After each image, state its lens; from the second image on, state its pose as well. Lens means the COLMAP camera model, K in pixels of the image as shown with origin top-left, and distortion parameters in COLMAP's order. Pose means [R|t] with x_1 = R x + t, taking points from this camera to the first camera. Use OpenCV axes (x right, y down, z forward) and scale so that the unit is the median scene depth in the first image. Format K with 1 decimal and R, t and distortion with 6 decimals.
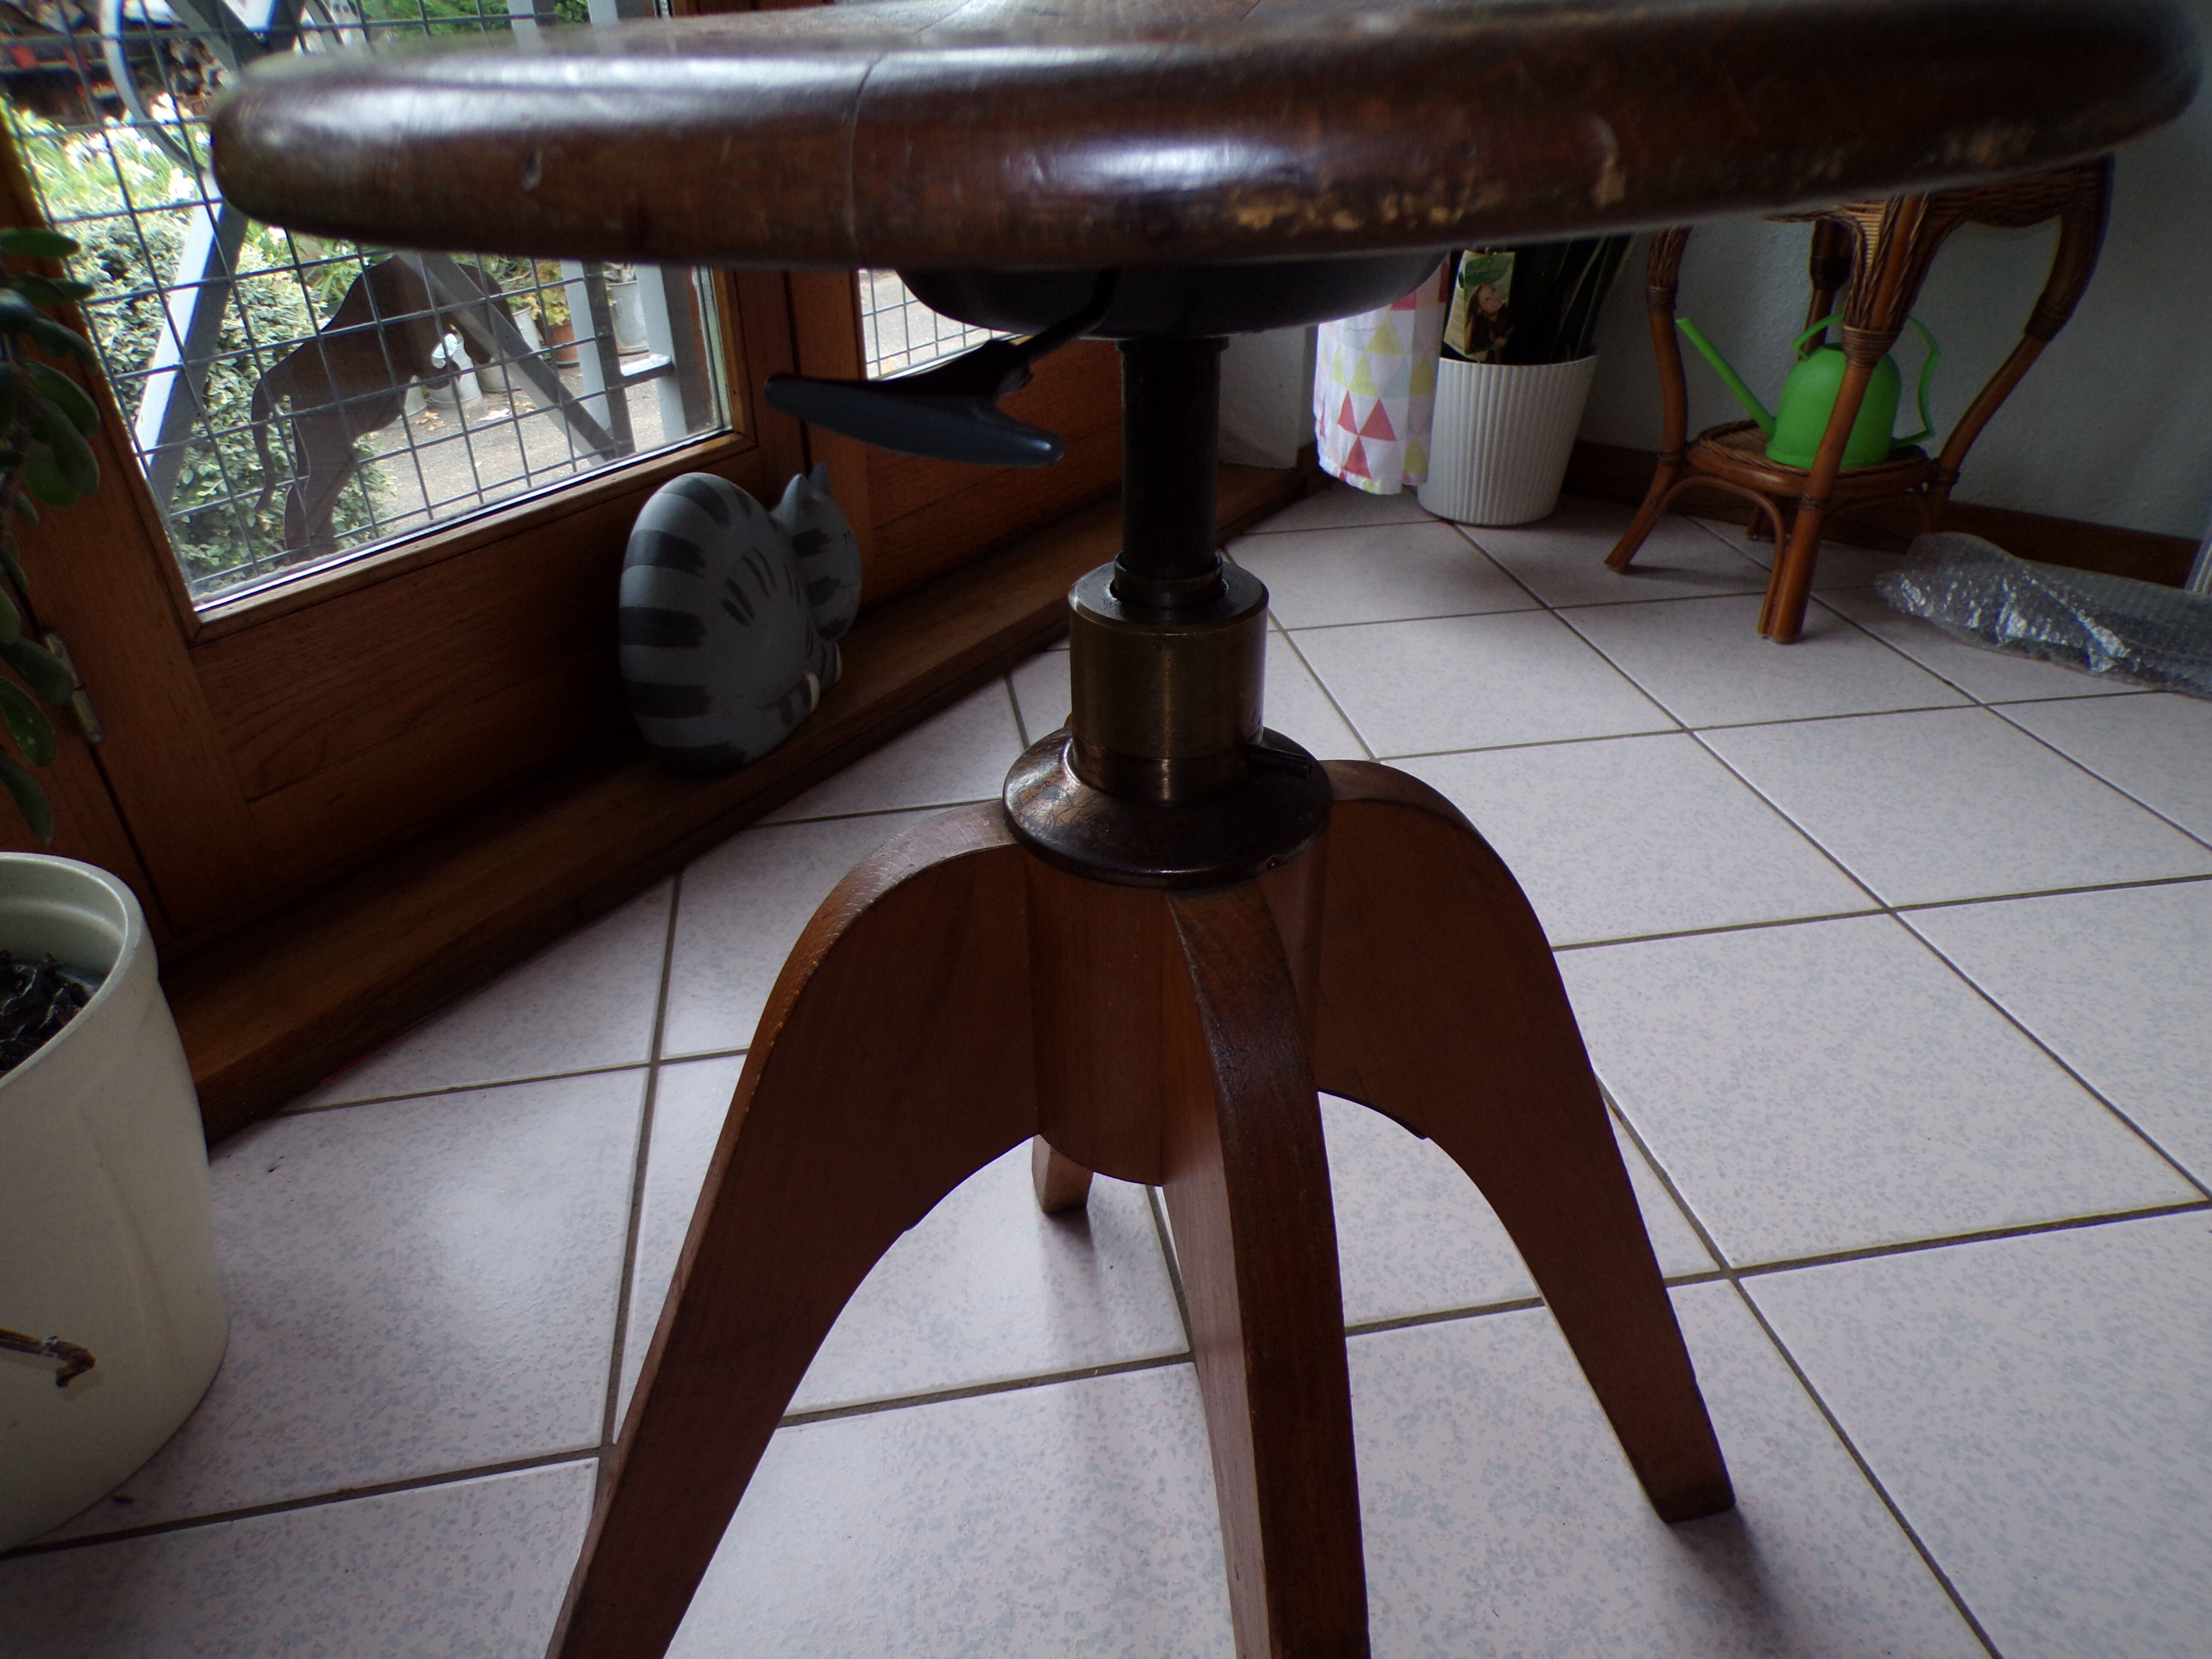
lens RADIAL K [[1467.2, 0, 1098.7], [0, 1467.2, 854.1], [0, 0, 1]] dist [-0.006804, 0.031322]
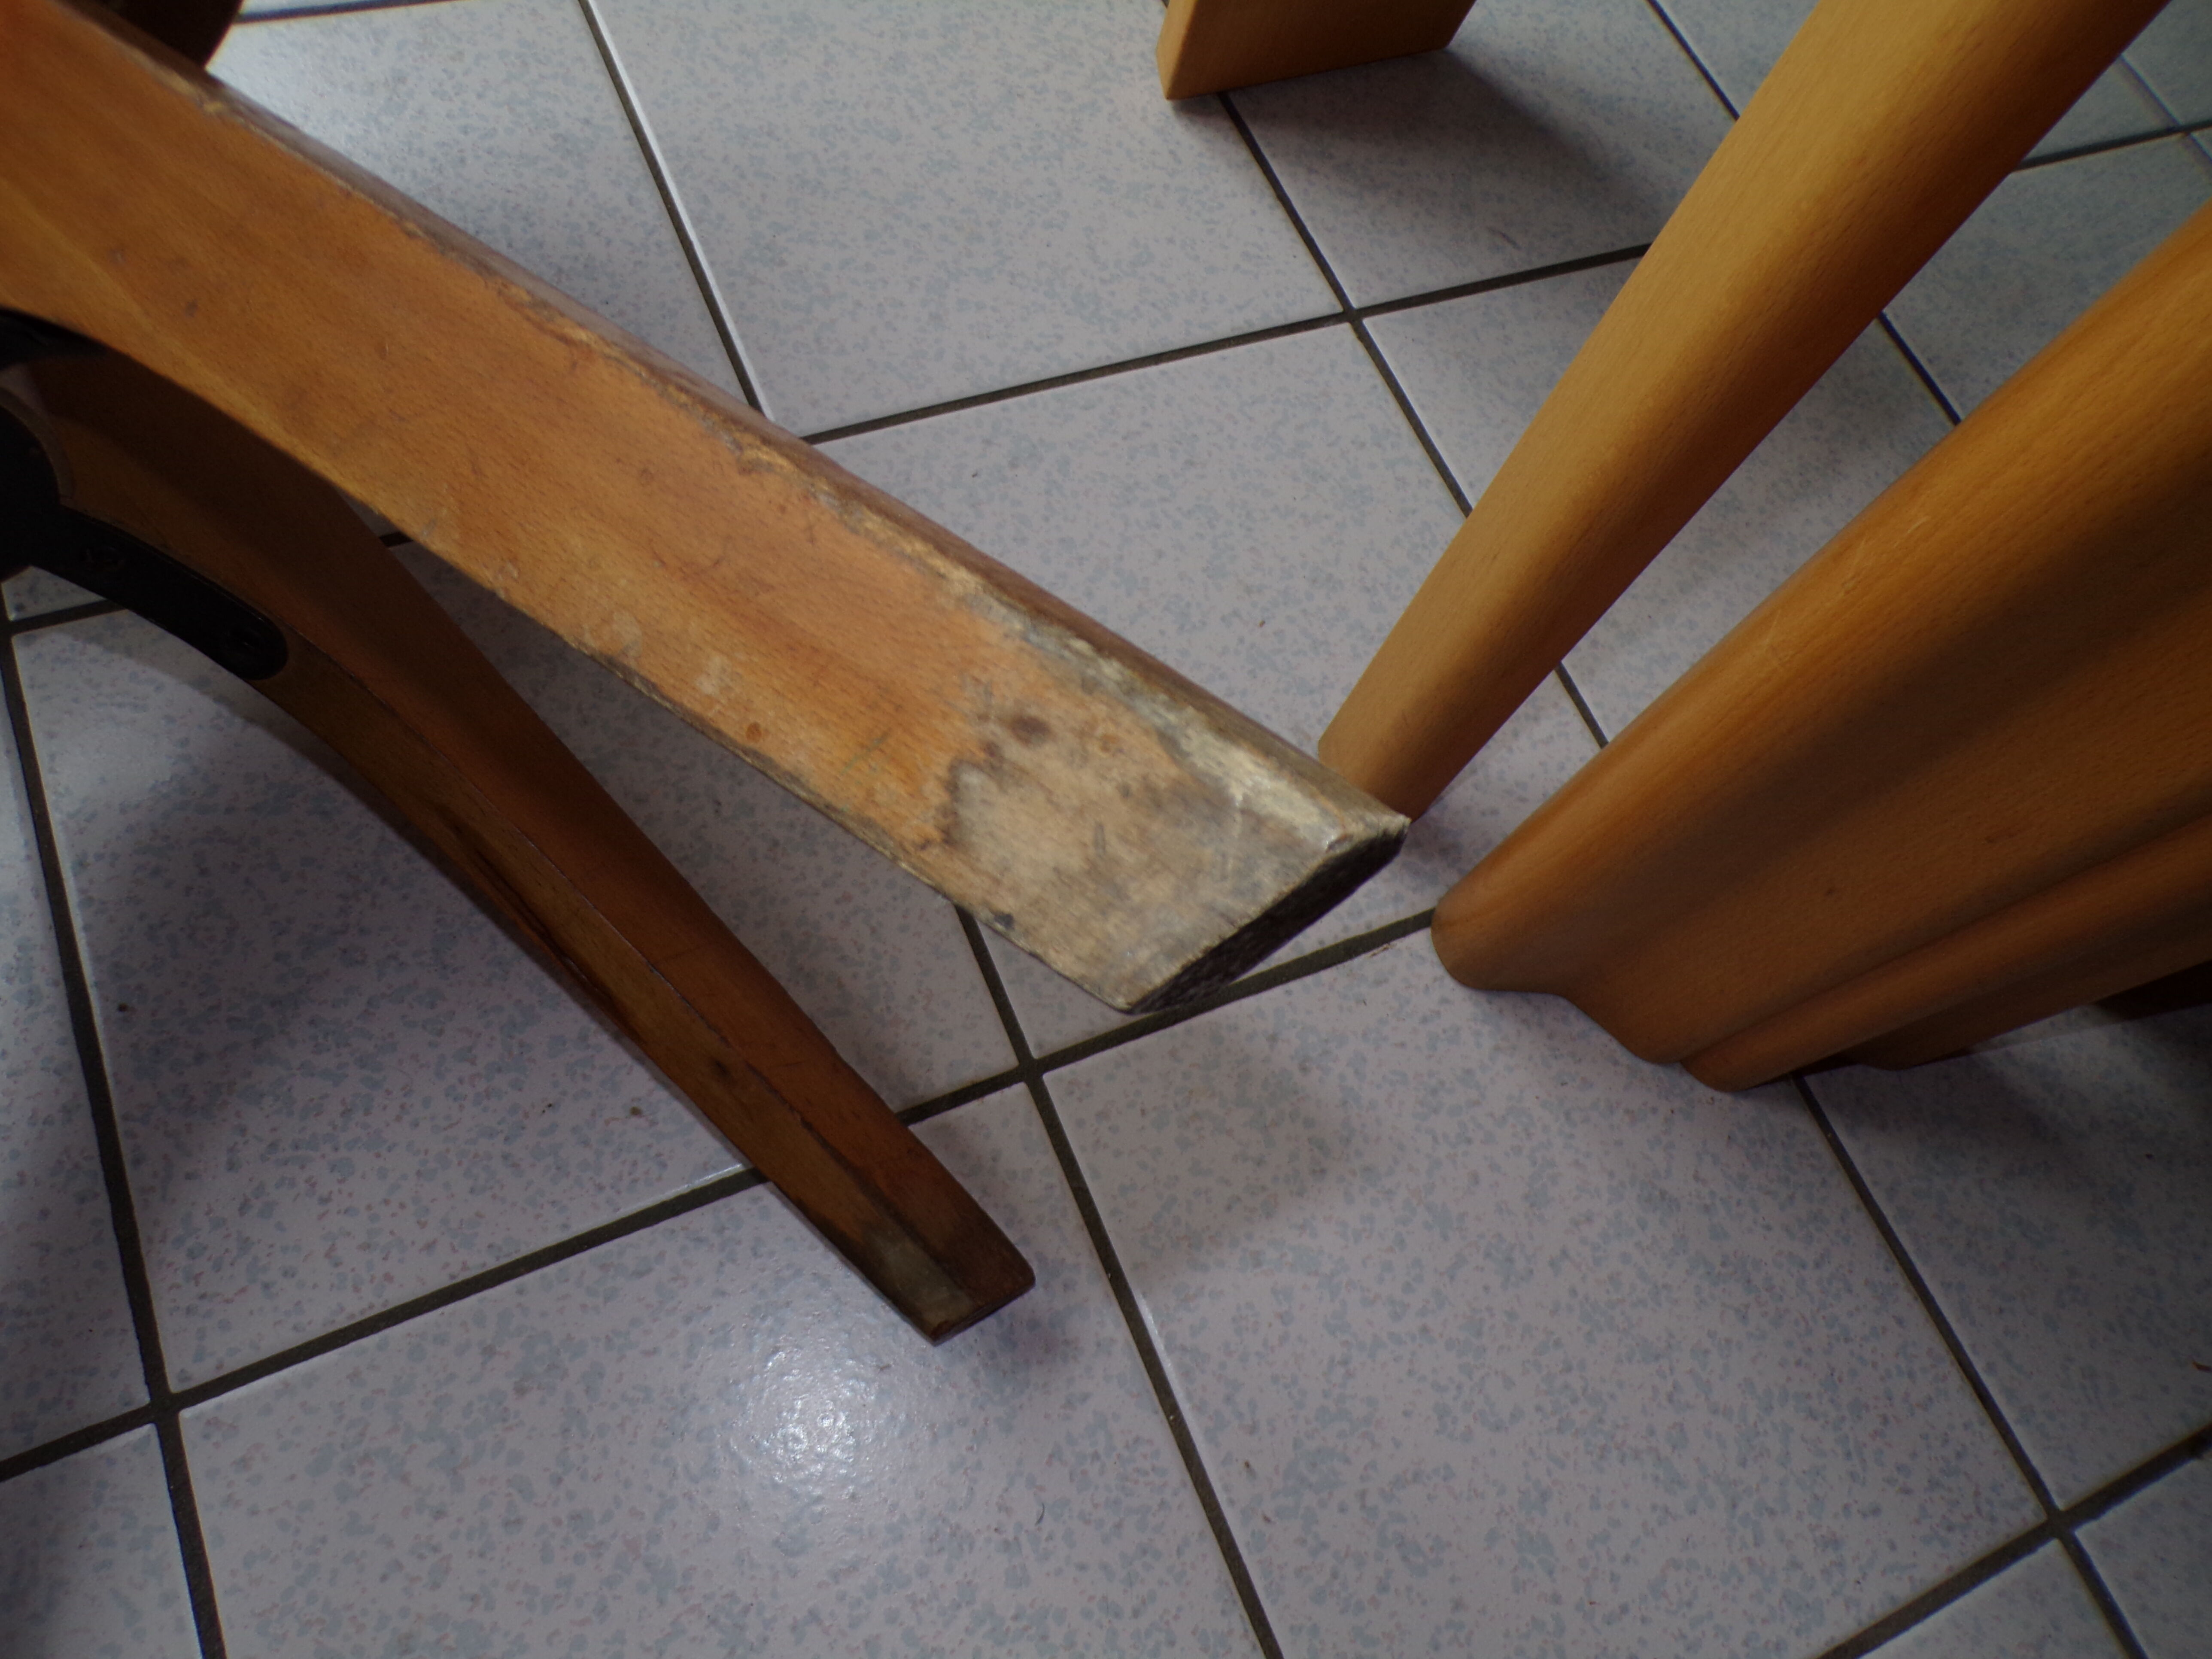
lens RADIAL K [[1467.2, 0, 1102.7], [0, 1467.2, 859.4], [0, 0, 1]] dist [-0.006804, 0.031322]
pose [[0.954880, -0.154388, 0.253708, 0.349272], [-0.018828, 0.821077, 0.570508, 0.168614], [-0.296394, -0.549543, 0.781123, -0.089558]]
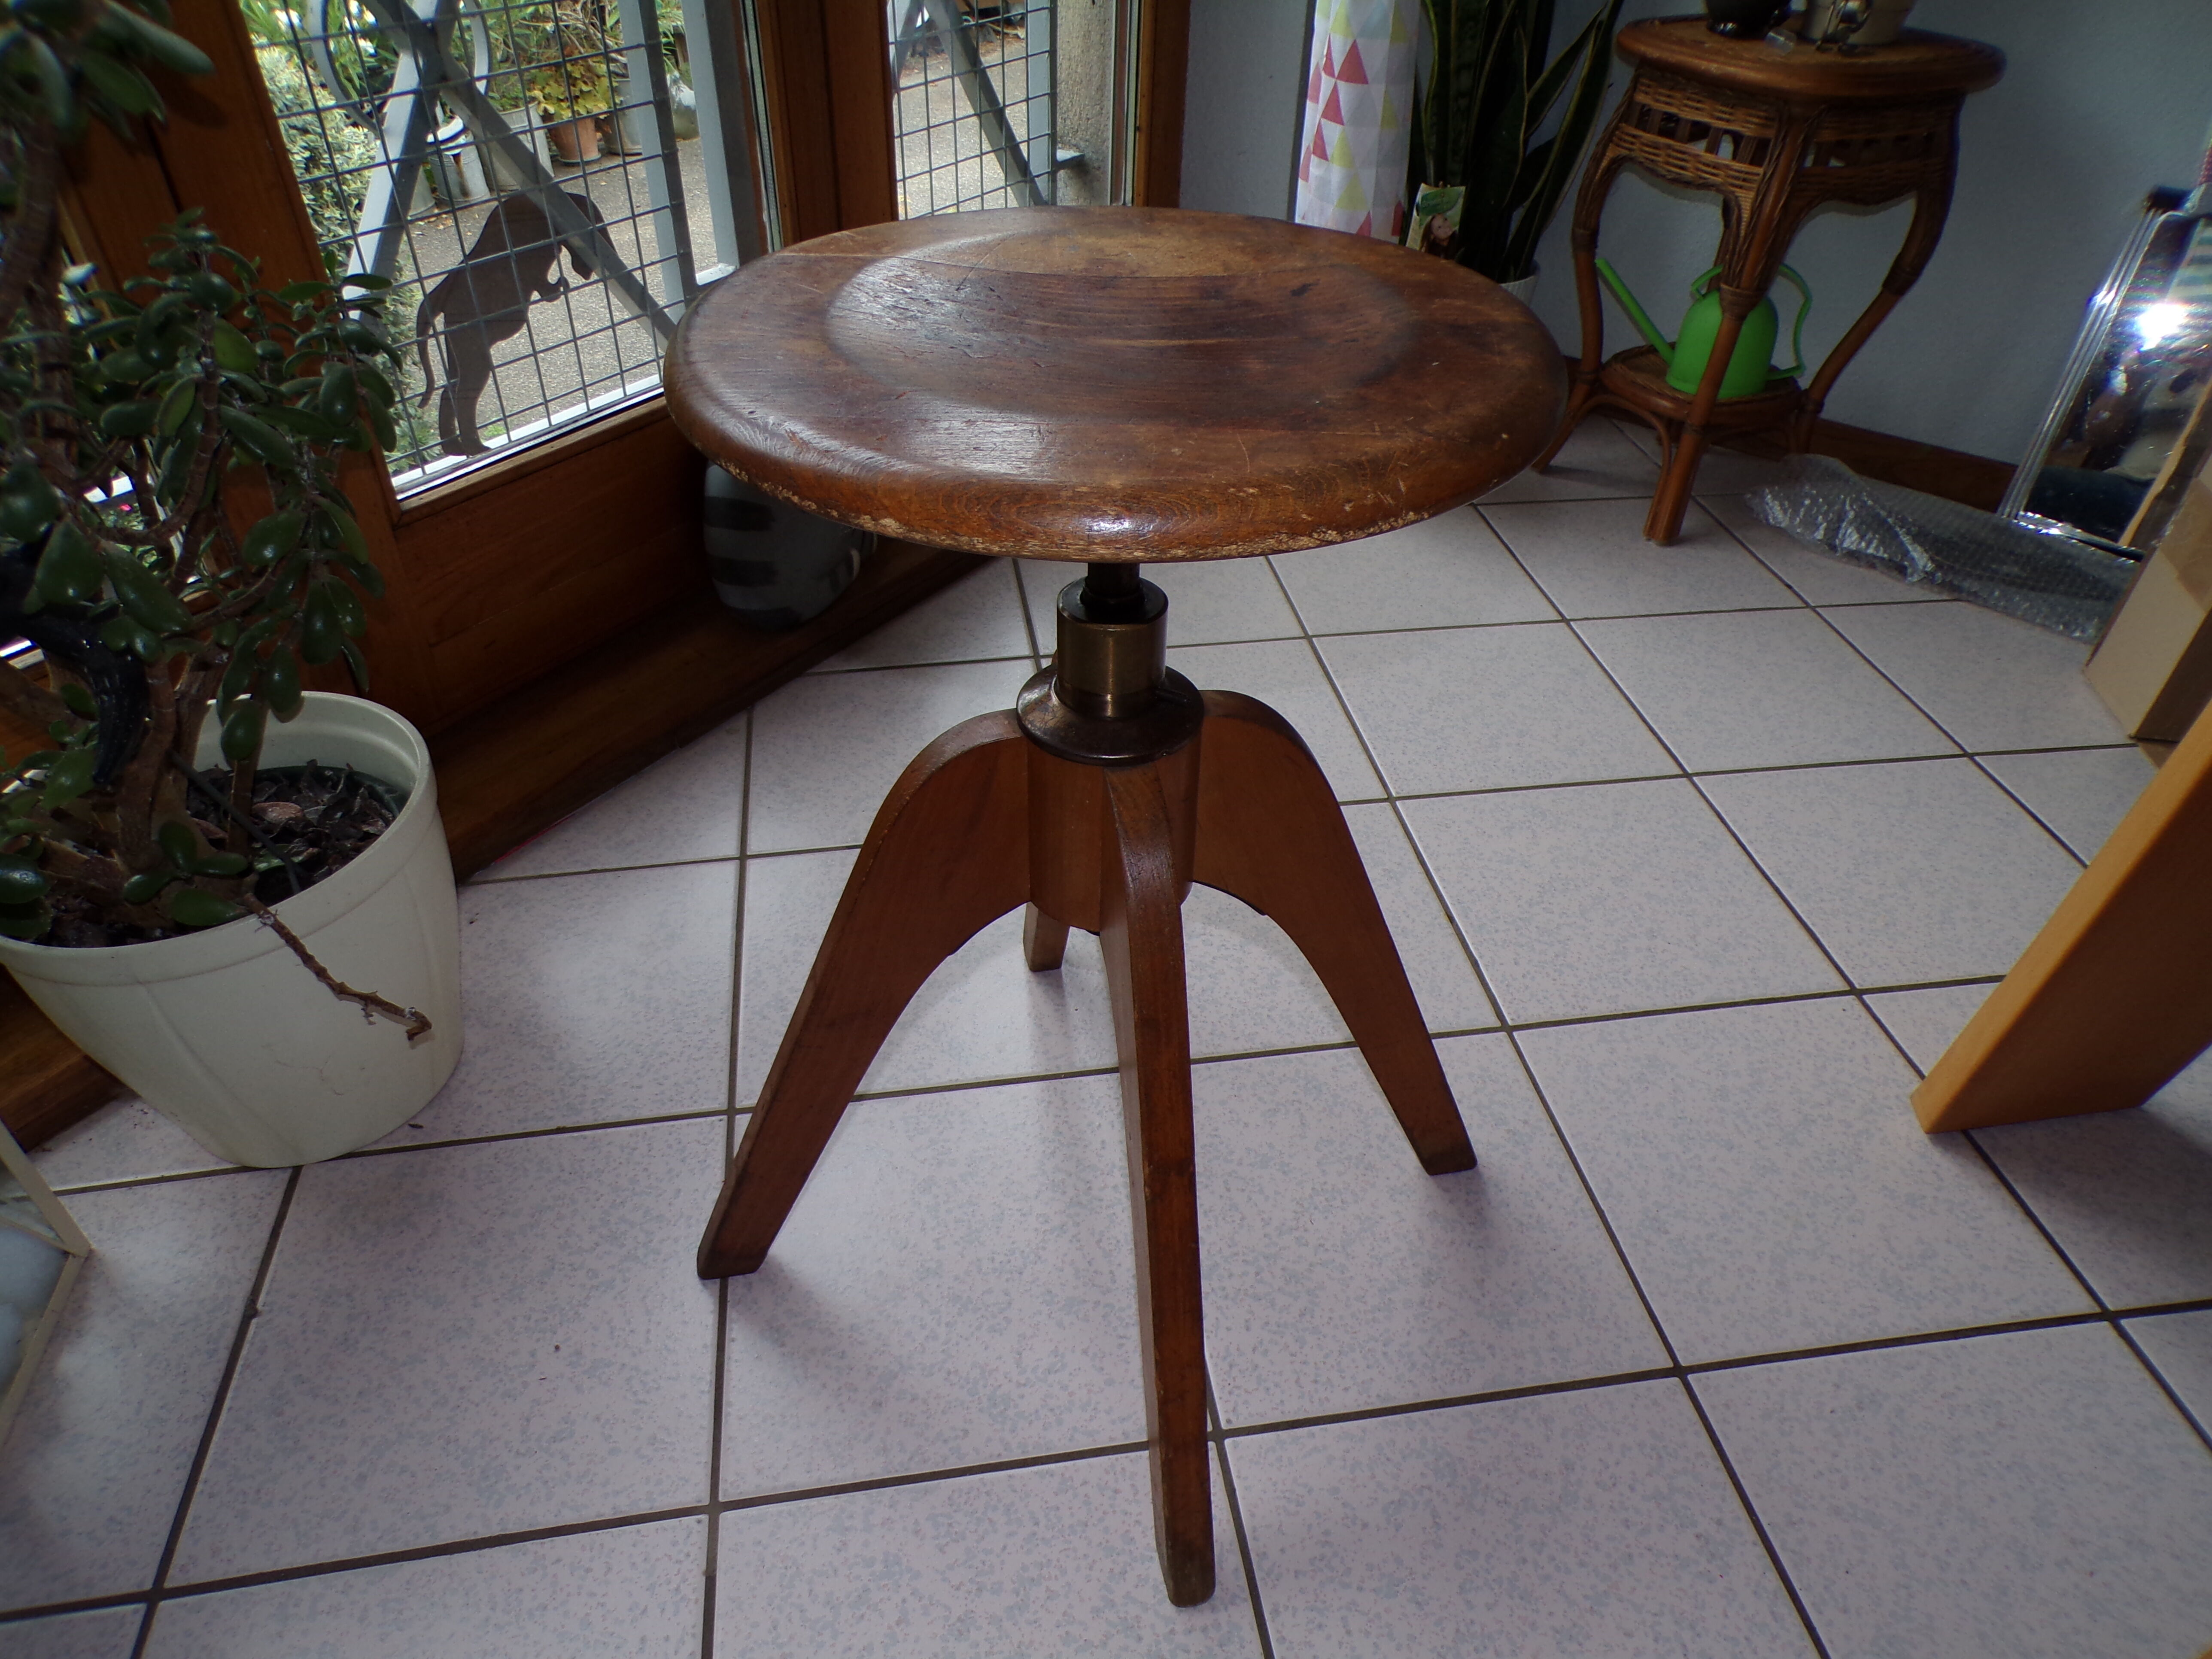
lens RADIAL K [[1467.2, 0, 1099.0], [0, 1467.2, 845.0], [0, 0, 1]] dist [-0.006804, 0.031322]
pose [[0.999302, 0.036546, 0.007735, 0.011318], [-0.037198, 0.992507, 0.116387, -0.035870], [-0.003424, -0.116593, 0.993174, -0.329733]]
